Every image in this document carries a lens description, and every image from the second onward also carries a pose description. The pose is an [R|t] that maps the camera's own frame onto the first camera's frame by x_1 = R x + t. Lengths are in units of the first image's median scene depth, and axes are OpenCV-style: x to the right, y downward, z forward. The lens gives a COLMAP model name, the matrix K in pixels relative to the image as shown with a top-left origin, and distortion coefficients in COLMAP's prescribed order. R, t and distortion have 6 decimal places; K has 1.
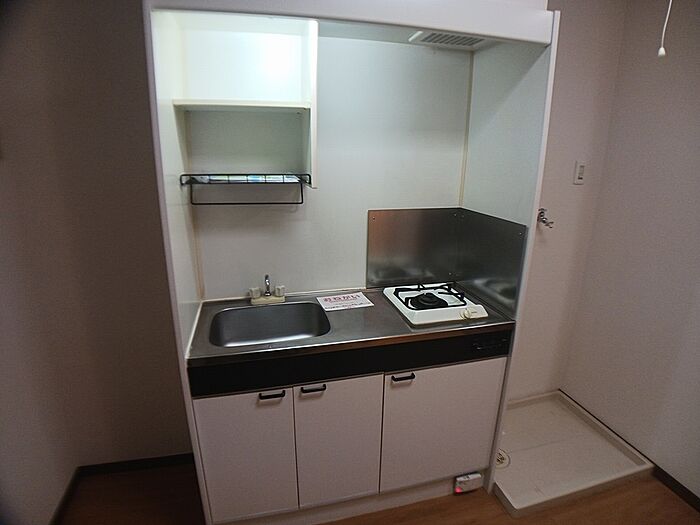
lens RADIAL K [[391.7, 0, 352.8], [0, 391.7, 261.2], [0, 0, 1]] dist [-0.057490, 0.001045]
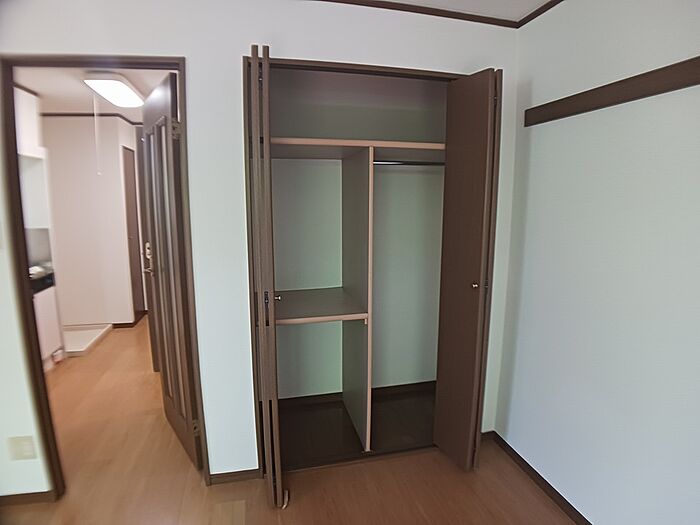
lens RADIAL K [[391.7, 0, 352.8], [0, 391.7, 261.2], [0, 0, 1]] dist [-0.057490, 0.001045]
pose [[0.013633, -0.174702, 0.984527, -1.474738], [0.287225, 0.943806, 0.163499, 0.216154], [-0.957766, 0.280552, 0.063046, -0.722586]]
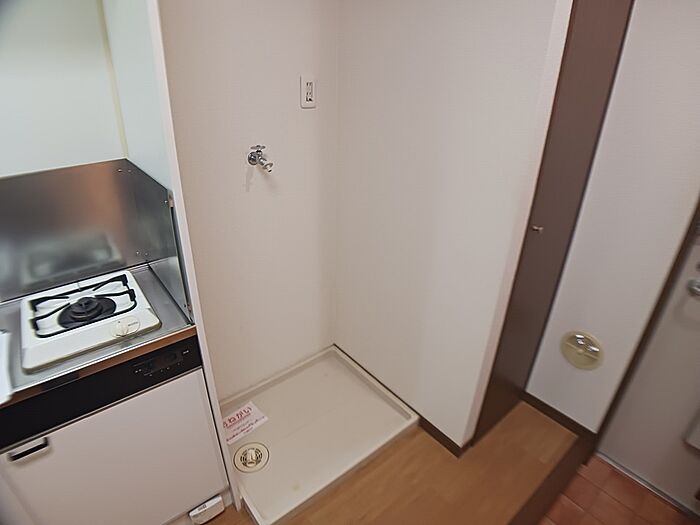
lens RADIAL K [[391.7, 0, 352.8], [0, 391.7, 261.2], [0, 0, 1]] dist [-0.057490, 0.001045]
pose [[0.916181, -0.191371, 0.352122, 0.385541], [0.122006, 0.970105, 0.209786, -0.059668], [-0.381743, -0.149241, 0.912140, 0.223209]]
